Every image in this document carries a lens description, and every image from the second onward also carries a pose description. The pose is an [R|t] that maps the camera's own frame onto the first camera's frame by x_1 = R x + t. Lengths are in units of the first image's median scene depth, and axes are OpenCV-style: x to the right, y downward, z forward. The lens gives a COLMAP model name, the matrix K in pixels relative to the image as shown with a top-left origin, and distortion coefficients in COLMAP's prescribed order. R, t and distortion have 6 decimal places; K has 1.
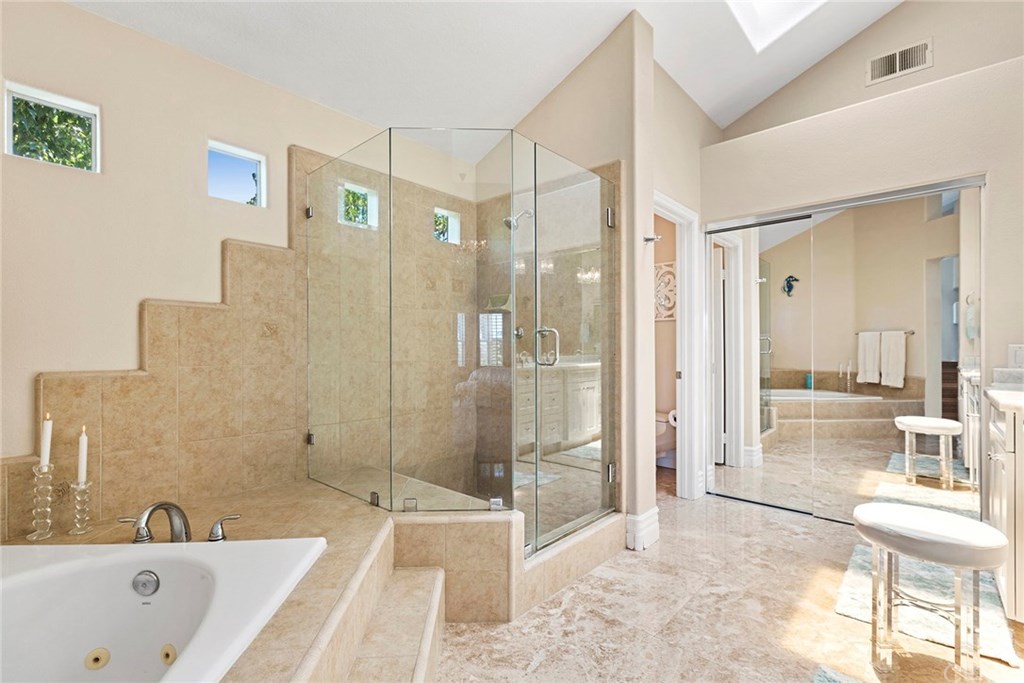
lens RADIAL K [[458.4, 0, 509.7], [0, 458.4, 347.3], [0, 0, 1]] dist [-0.001767, -0.000664]
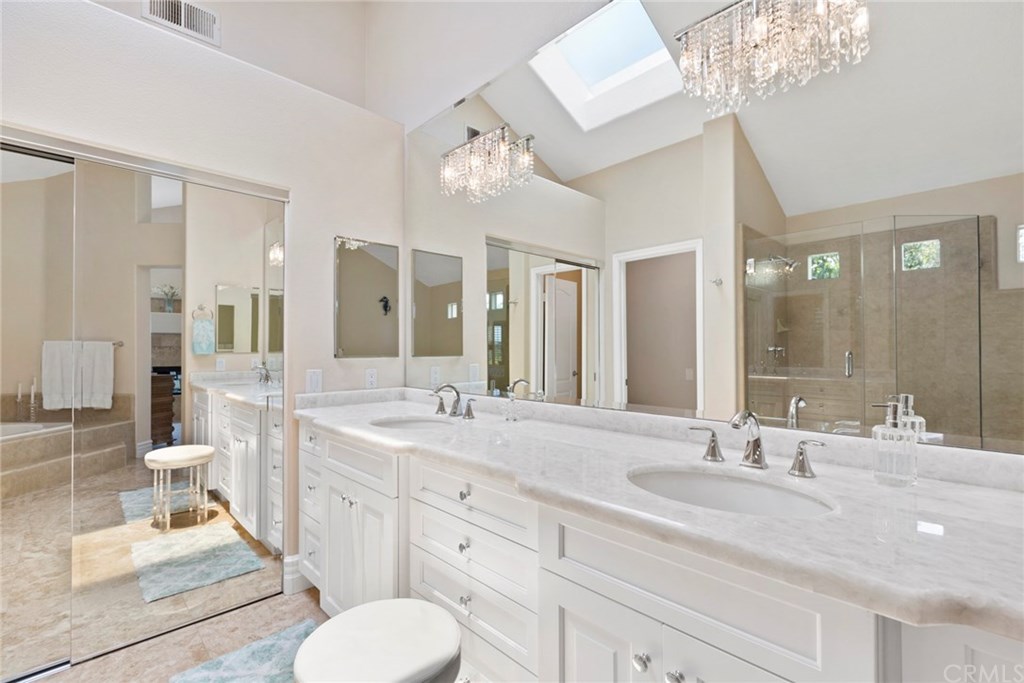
lens RADIAL K [[458.4, 0, 509.7], [0, 458.4, 347.3], [0, 0, 1]] dist [-0.001767, -0.000664]
pose [[0.066254, 0.017278, 0.997653, 0.052880], [-0.006981, 0.999834, -0.016852, -0.016478], [-0.997778, -0.005848, 0.066363, 0.201531]]
